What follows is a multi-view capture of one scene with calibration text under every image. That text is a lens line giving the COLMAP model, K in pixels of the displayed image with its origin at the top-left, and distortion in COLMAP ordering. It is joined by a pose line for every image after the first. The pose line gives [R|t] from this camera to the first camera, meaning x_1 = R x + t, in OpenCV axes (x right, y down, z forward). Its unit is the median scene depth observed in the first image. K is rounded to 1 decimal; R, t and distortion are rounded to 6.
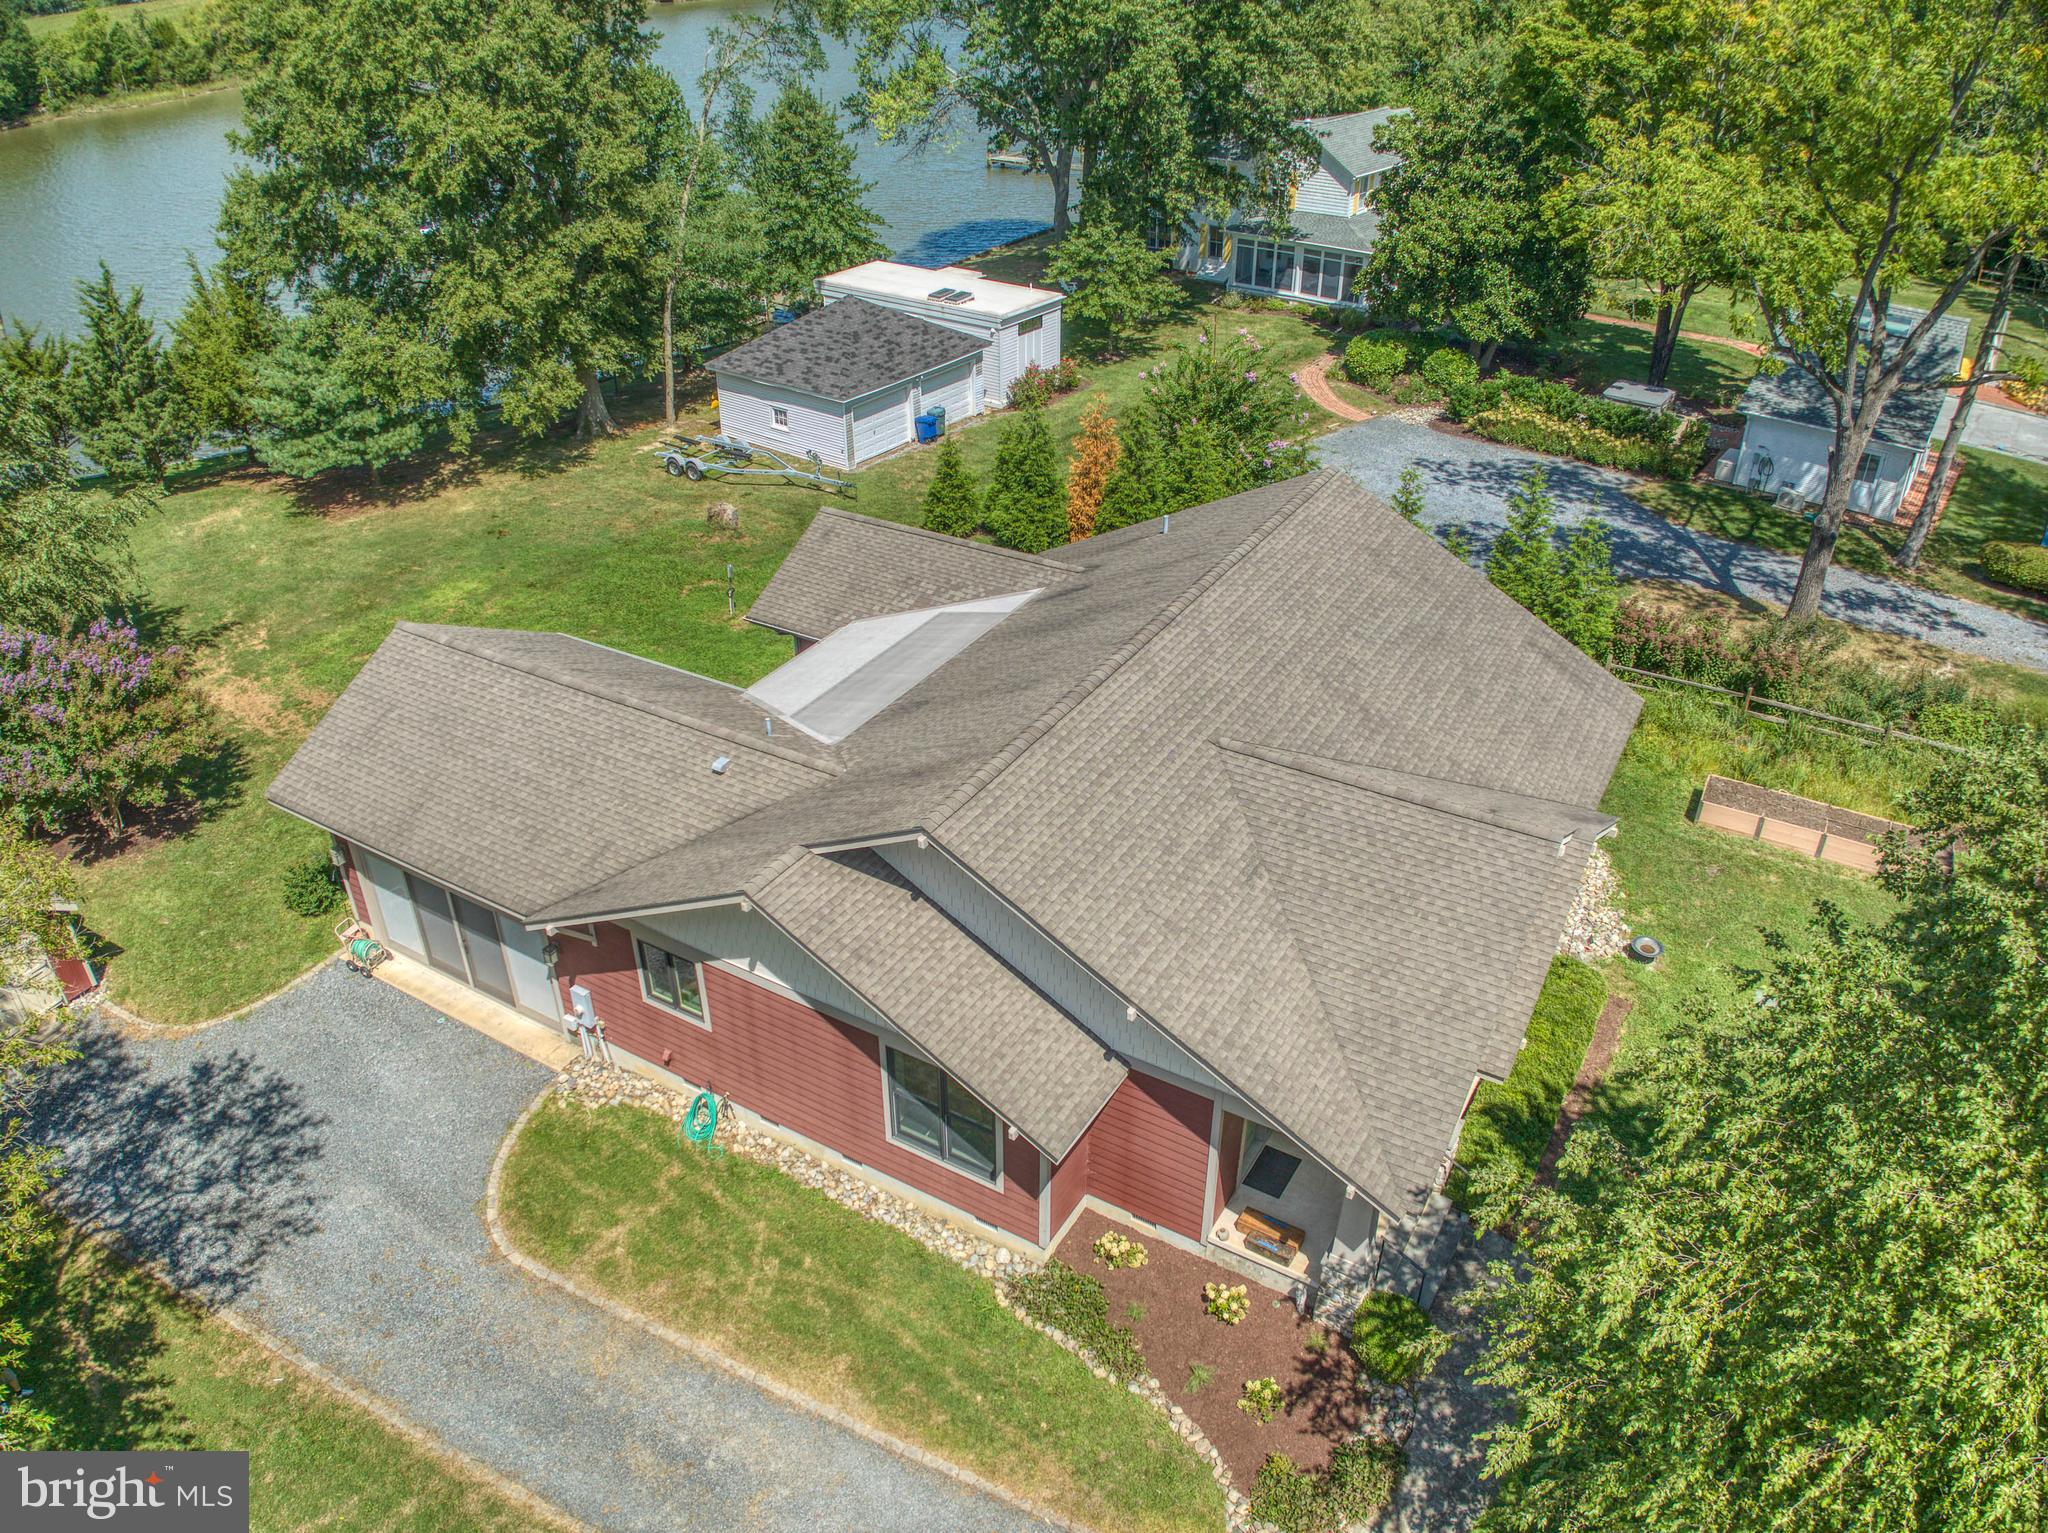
lens RADIAL K [[1509.7, 0, 1016.6], [0, 1509.7, 783.5], [0, 0, 1]] dist [-0.101026, -0.019469]
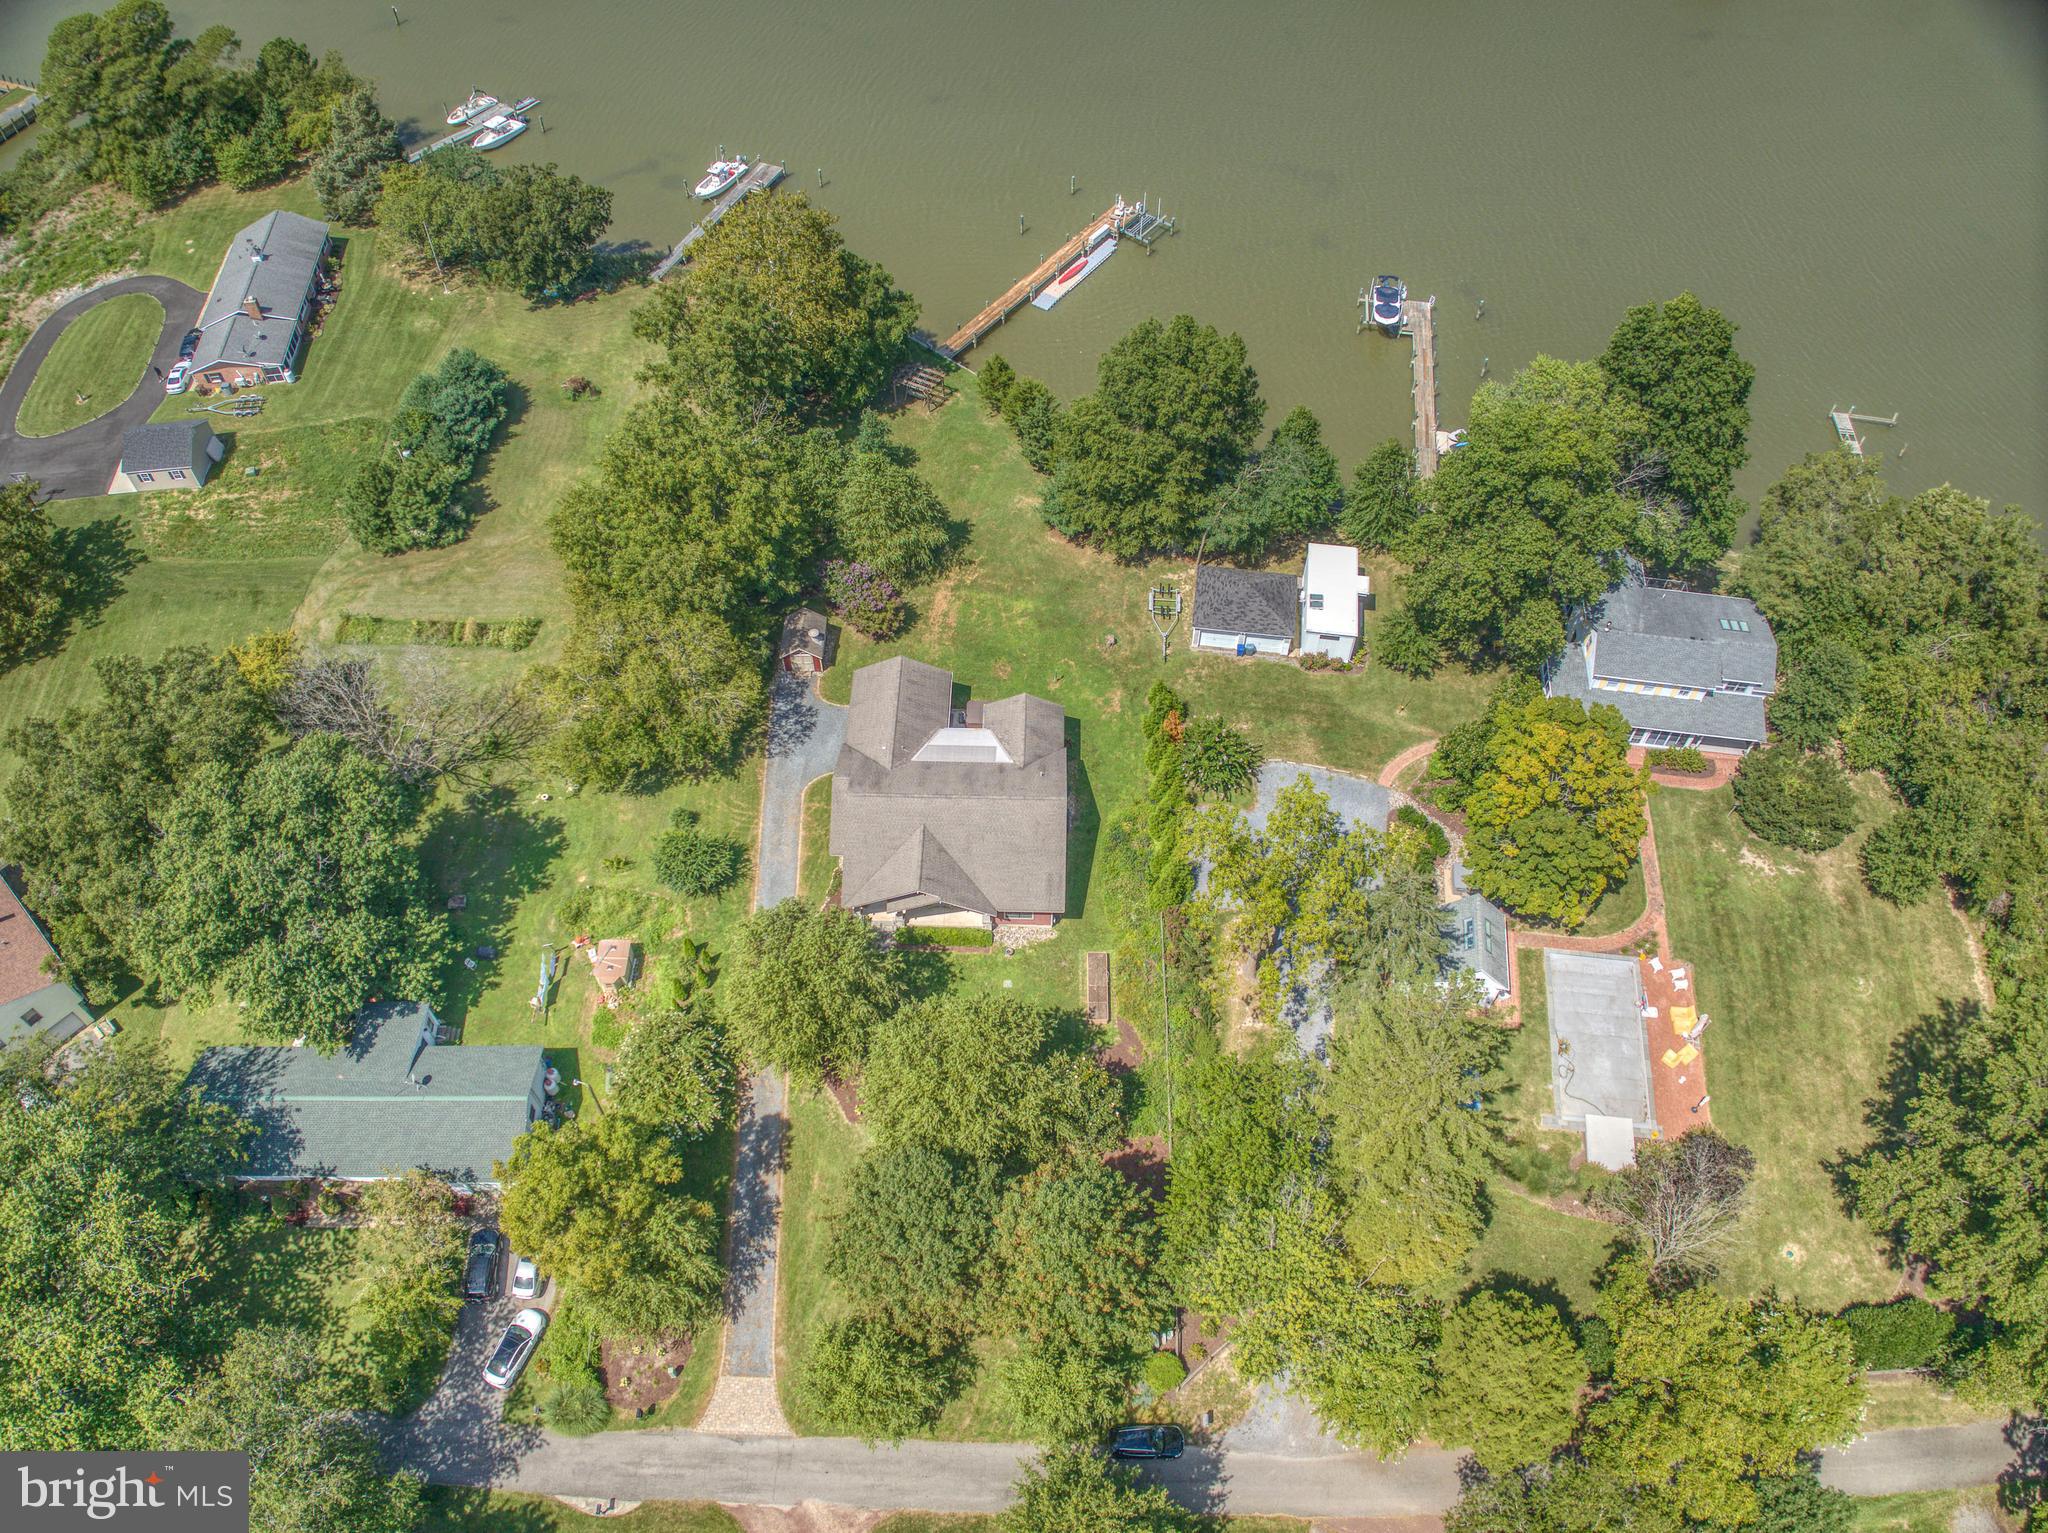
lens RADIAL K [[1509.7, 0, 1015.1], [0, 1509.7, 764.2], [0, 0, 1]] dist [-0.101026, -0.019469]
pose [[0.483611, 0.705070, -0.518648, 2.228492], [-0.468573, 0.709039, 0.526976, -2.381741], [0.739297, -0.011827, 0.673276, -1.624414]]
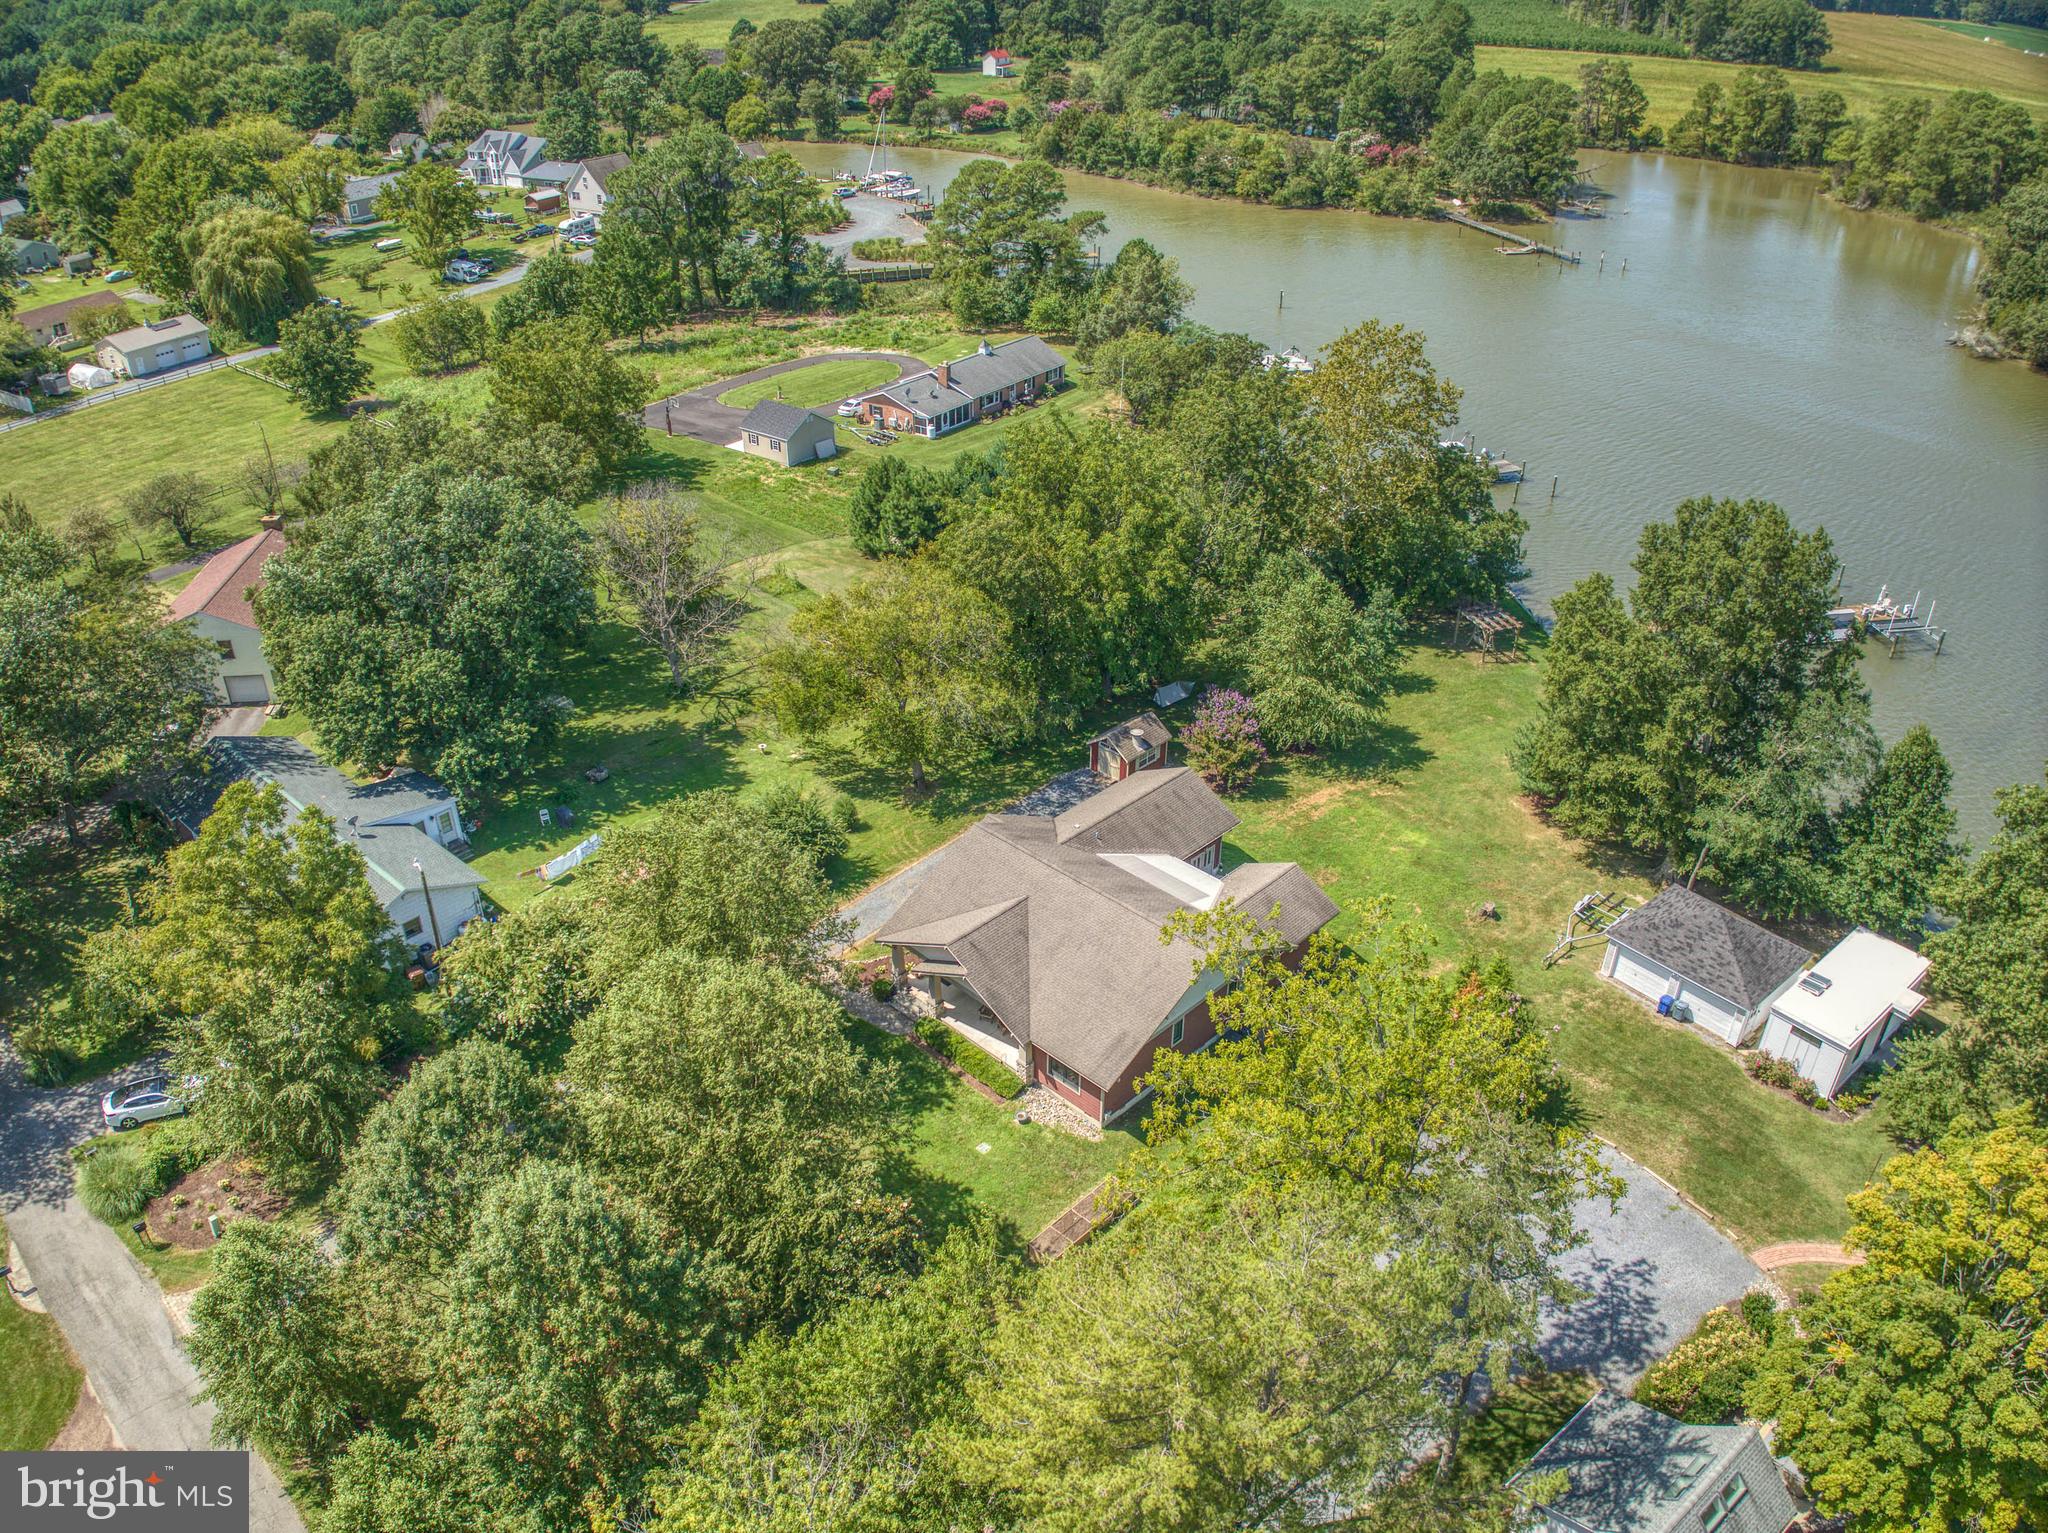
lens RADIAL K [[1509.7, 0, 1014.7], [0, 1509.7, 768.9], [0, 0, 1]] dist [-0.101026, -0.019469]
pose [[-0.243186, 0.501768, -0.830114, 2.343709], [-0.520235, 0.654833, 0.548224, -1.705975], [0.818667, 0.565175, 0.101791, 0.465447]]
